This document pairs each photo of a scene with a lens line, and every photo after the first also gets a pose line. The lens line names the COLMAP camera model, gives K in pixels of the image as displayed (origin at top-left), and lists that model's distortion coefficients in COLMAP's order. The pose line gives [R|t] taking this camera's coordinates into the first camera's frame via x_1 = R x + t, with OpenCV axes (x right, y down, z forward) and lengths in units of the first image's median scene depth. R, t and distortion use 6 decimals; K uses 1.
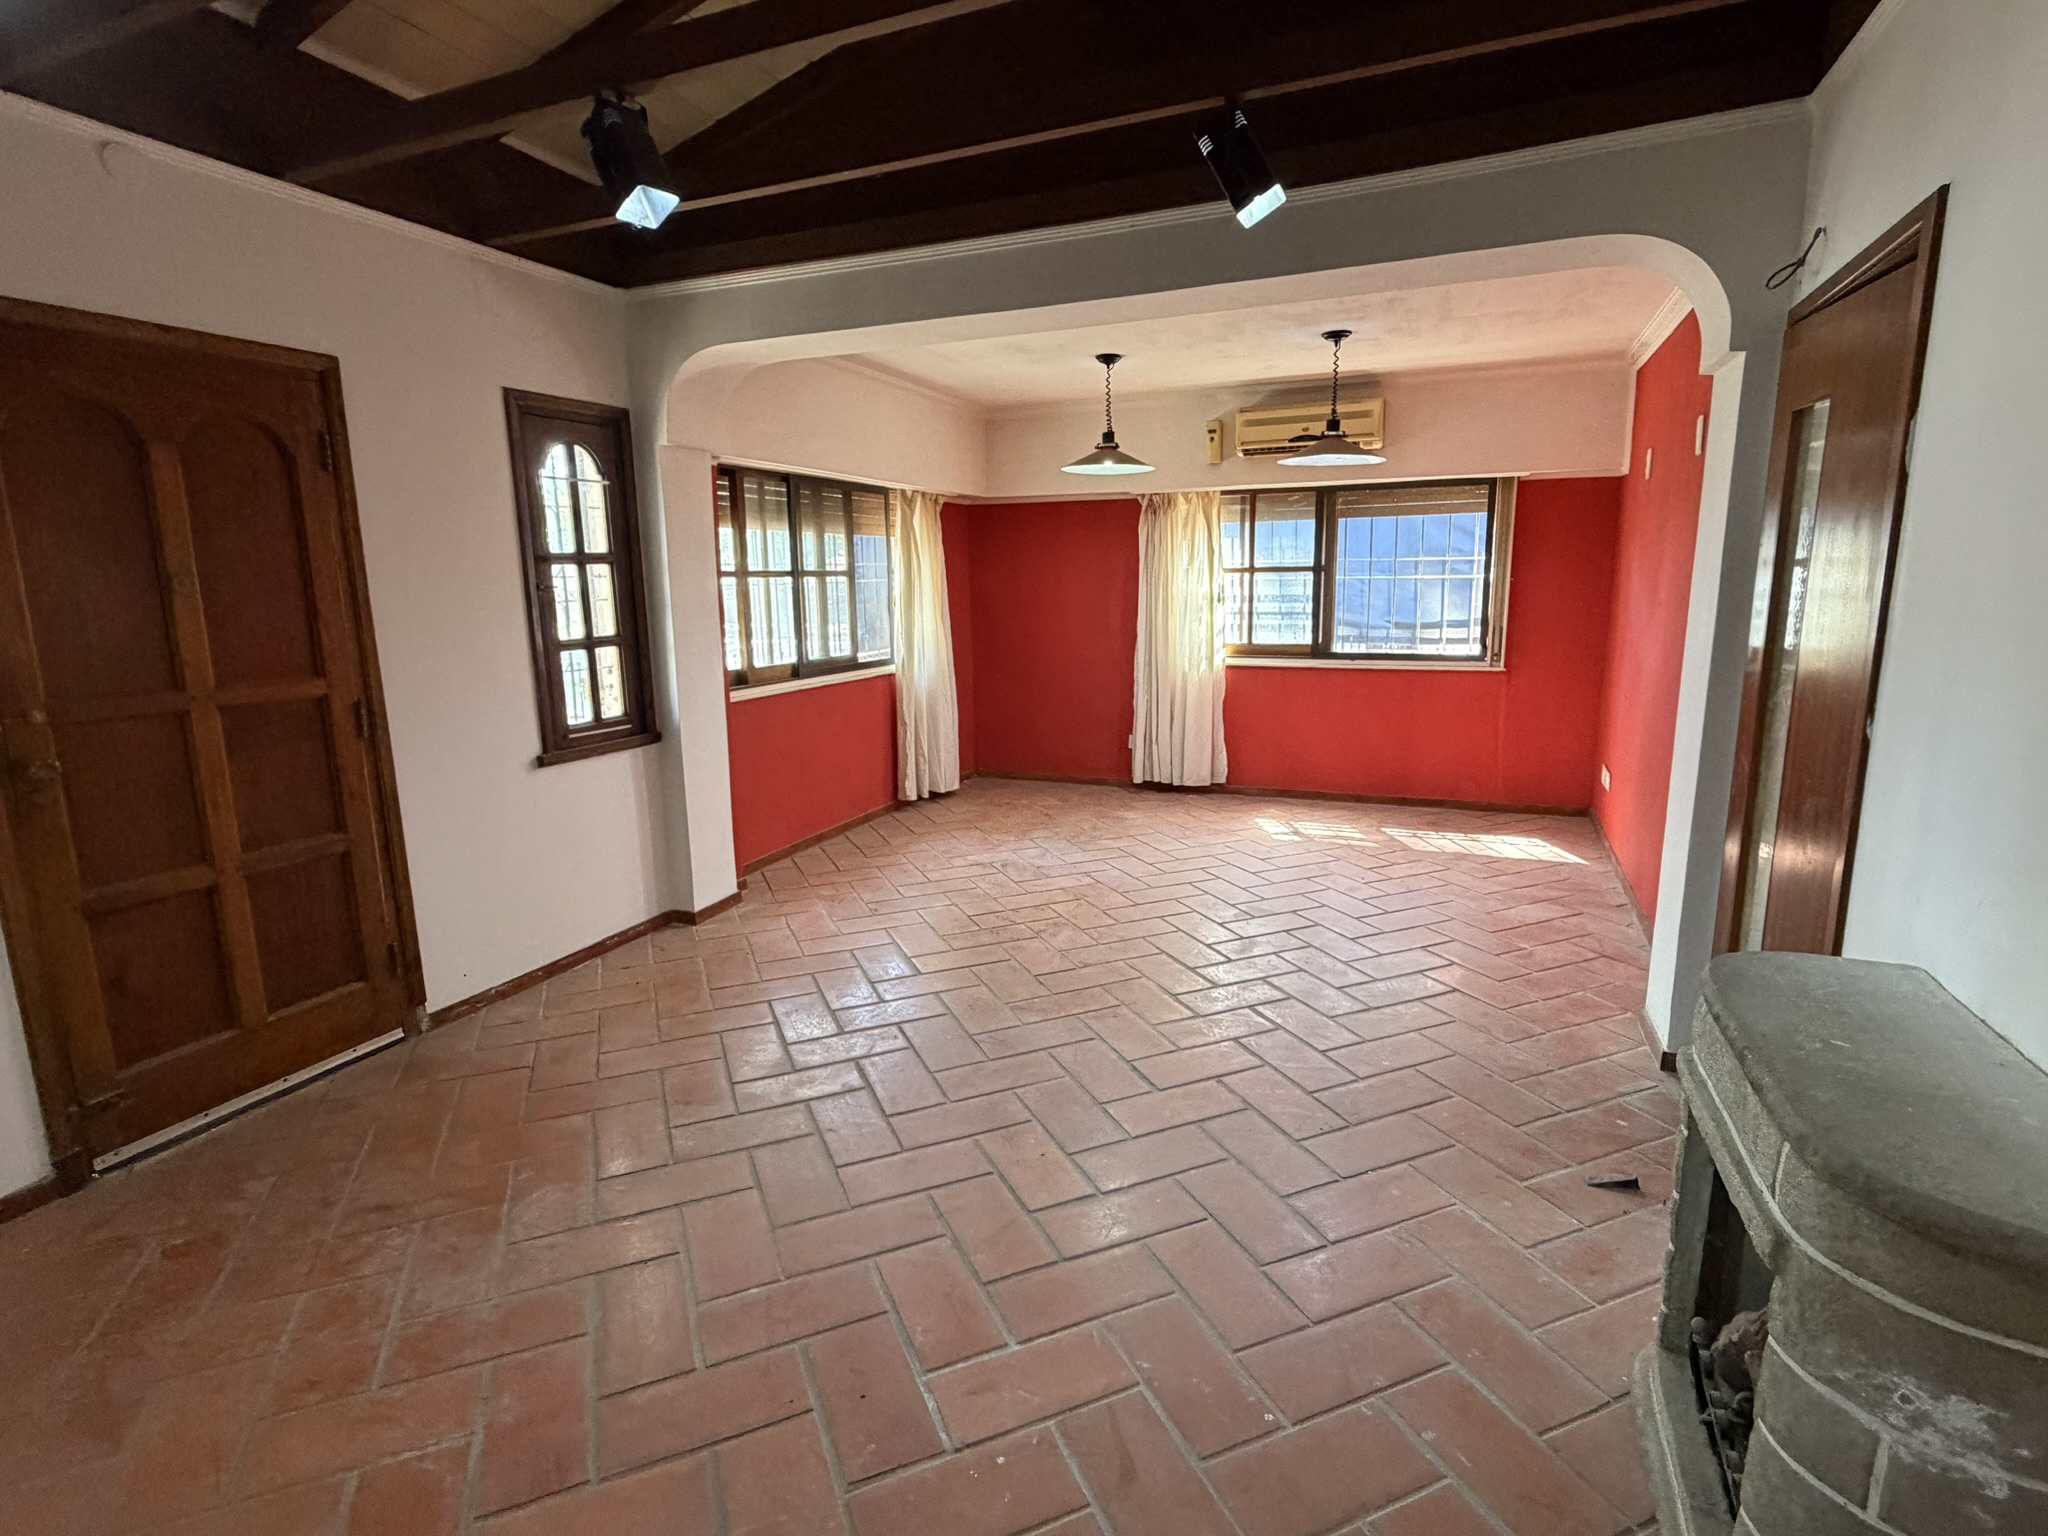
lens RADIAL K [[1009.7, 0, 1039.4], [0, 1009.7, 765.1], [0, 0, 1]] dist [-0.000154, -0.000217]
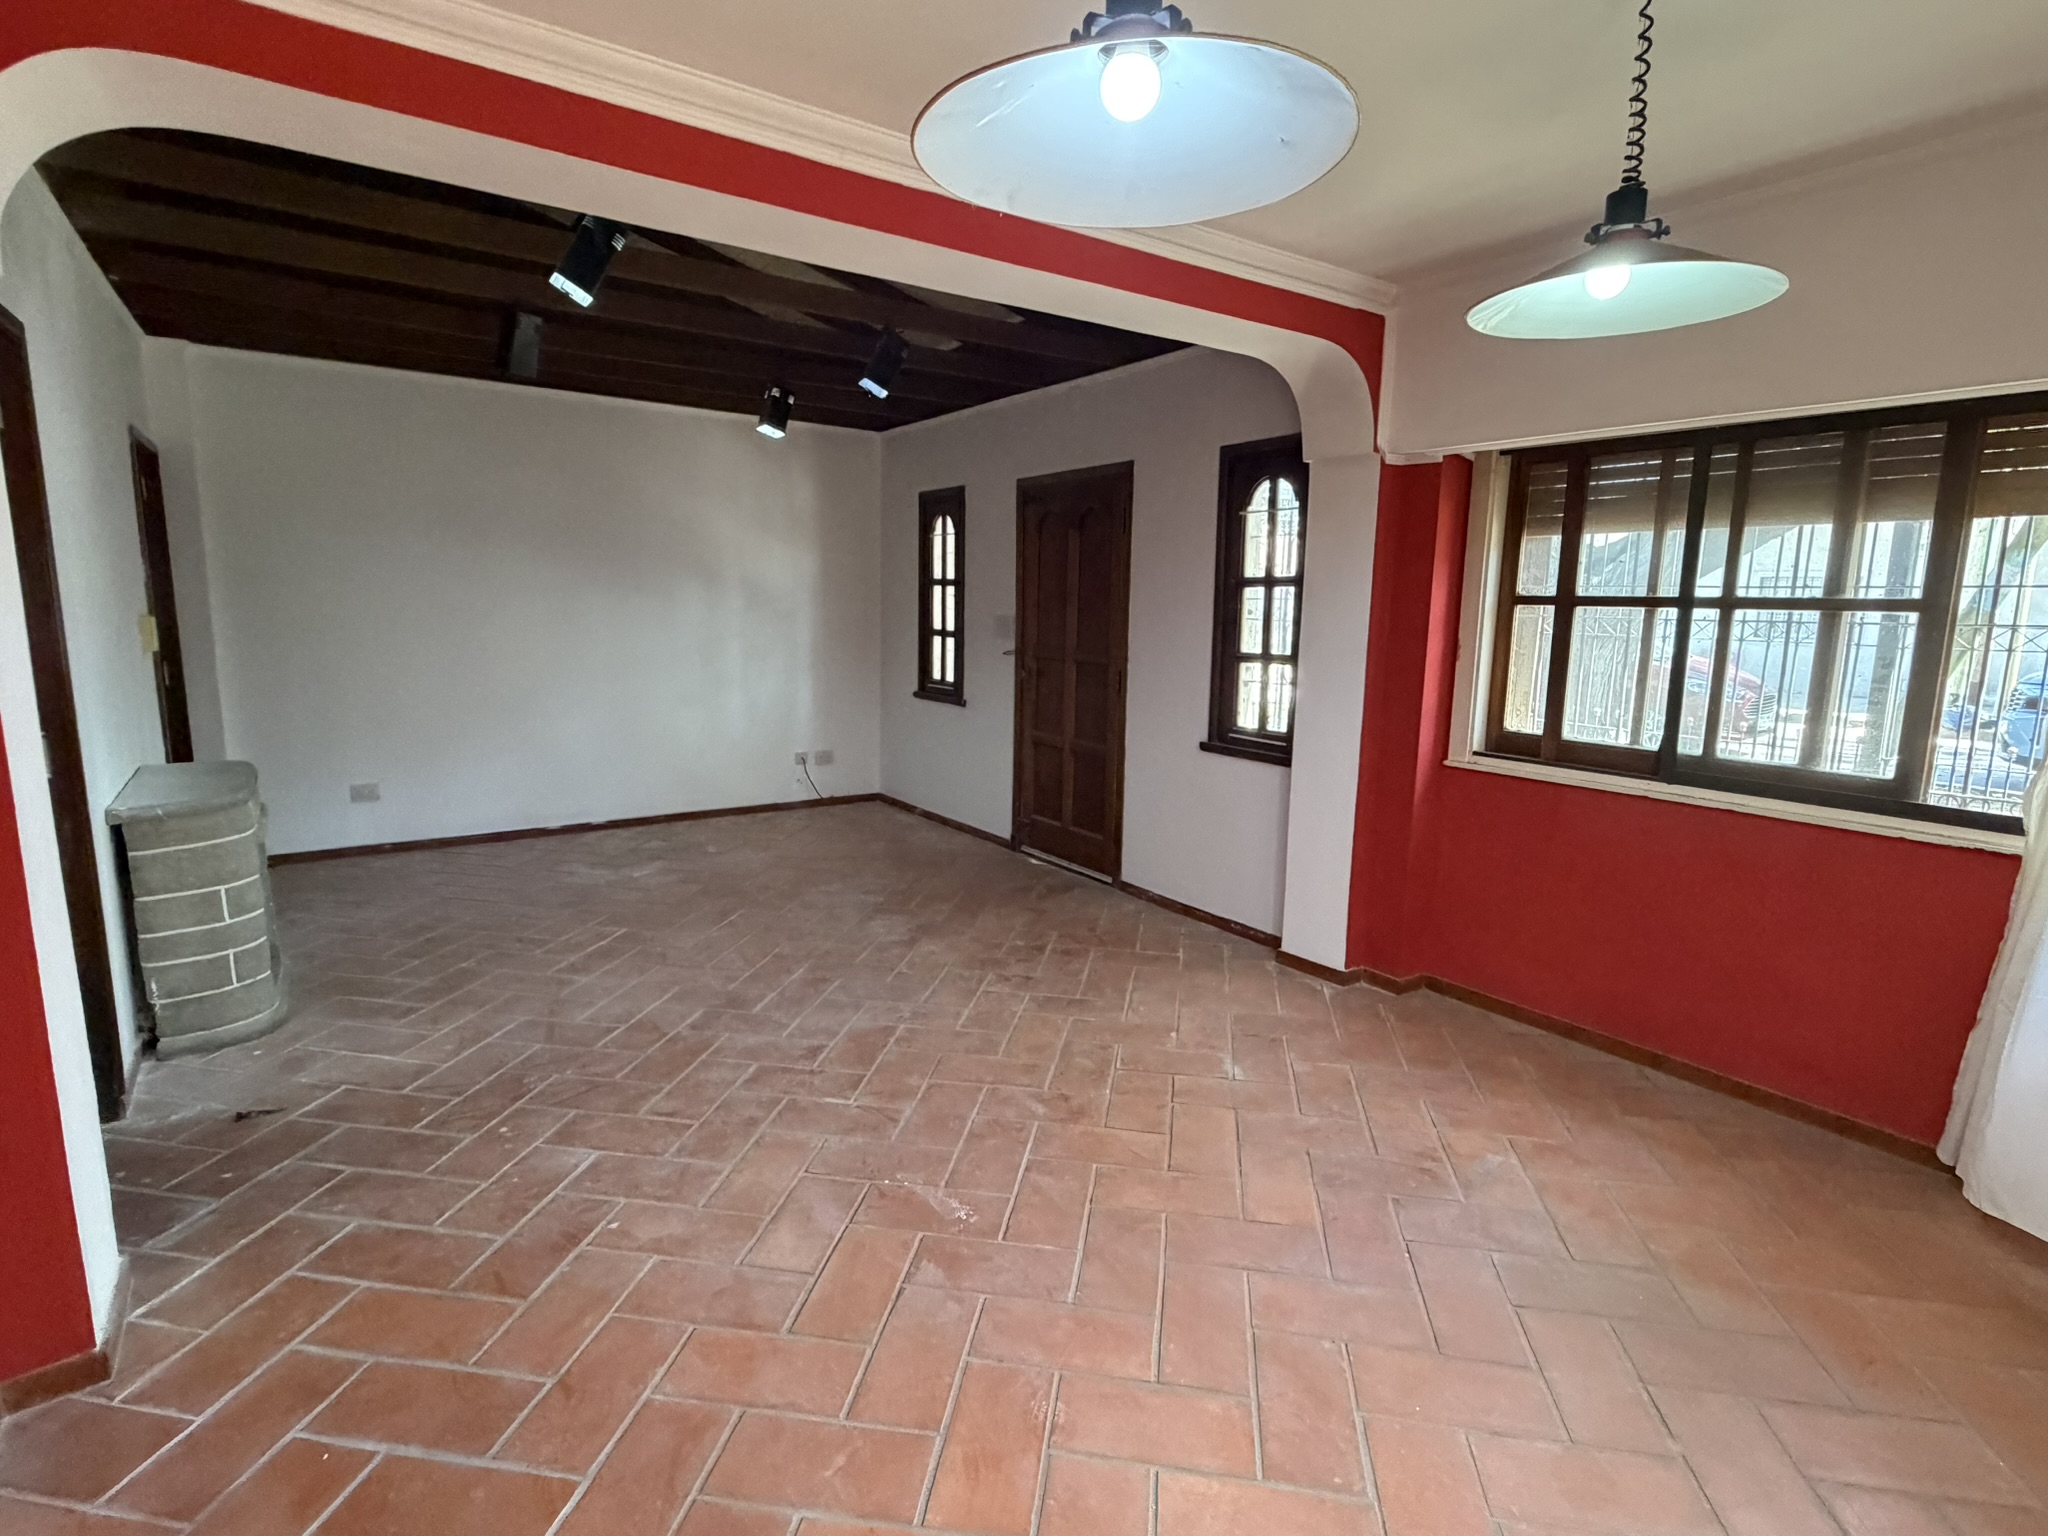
lens RADIAL K [[1009.7, 0, 1039.4], [0, 1009.7, 765.1], [0, 0, 1]] dist [-0.000154, -0.000217]
pose [[-0.527512, 0.142344, -0.837538, 0.624571], [-0.168017, 0.948910, 0.267095, -0.266725], [0.832768, 0.281617, -0.476645, 1.370122]]
